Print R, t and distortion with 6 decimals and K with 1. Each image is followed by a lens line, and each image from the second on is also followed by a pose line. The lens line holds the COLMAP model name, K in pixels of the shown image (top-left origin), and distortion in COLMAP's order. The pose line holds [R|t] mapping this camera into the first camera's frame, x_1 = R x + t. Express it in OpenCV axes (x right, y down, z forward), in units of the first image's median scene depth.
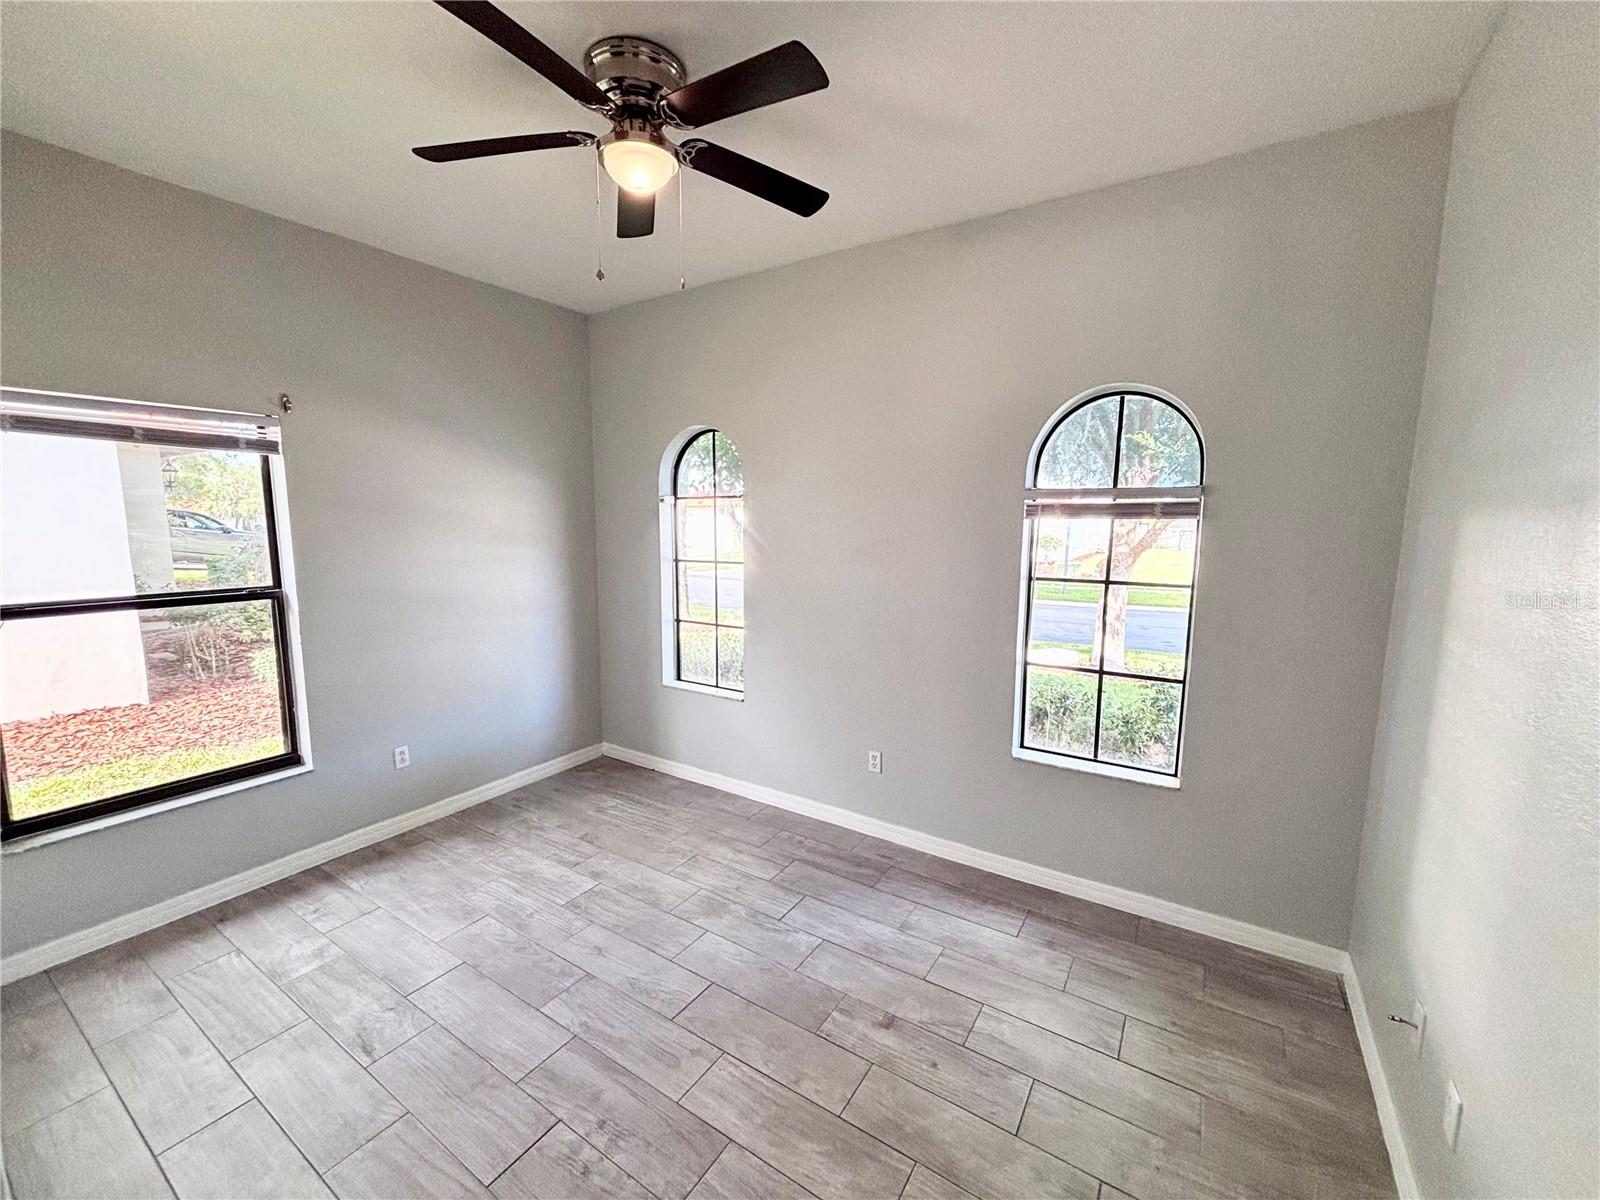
lens RADIAL K [[644.6, 0, 797.7], [0, 644.6, 600.1], [0, 0, 1]] dist [-0.001770, -0.000178]
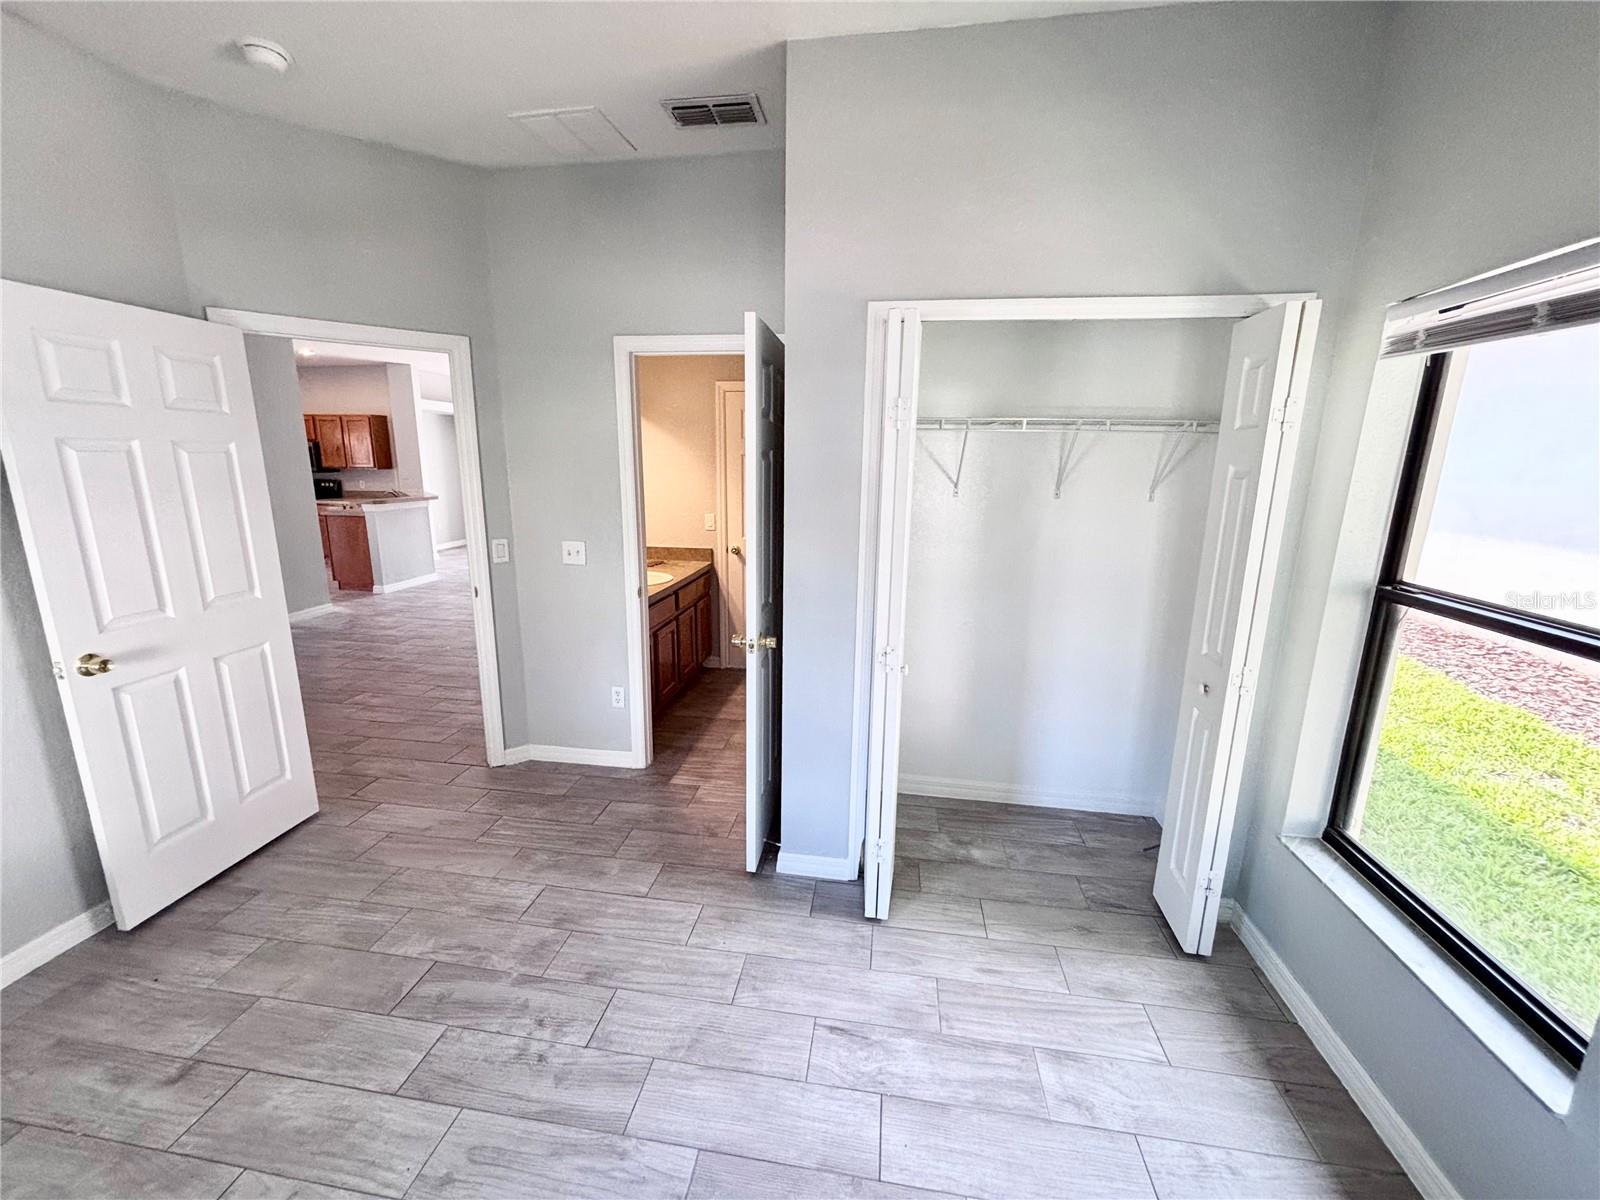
lens RADIAL K [[644.6, 0, 797.7], [0, 644.6, 600.1], [0, 0, 1]] dist [-0.001770, -0.000178]
pose [[-0.914278, 0.071018, -0.398813, -0.278524], [-0.070157, 0.941874, 0.328559, -0.201409], [0.398966, 0.328374, -0.856152, 1.562876]]
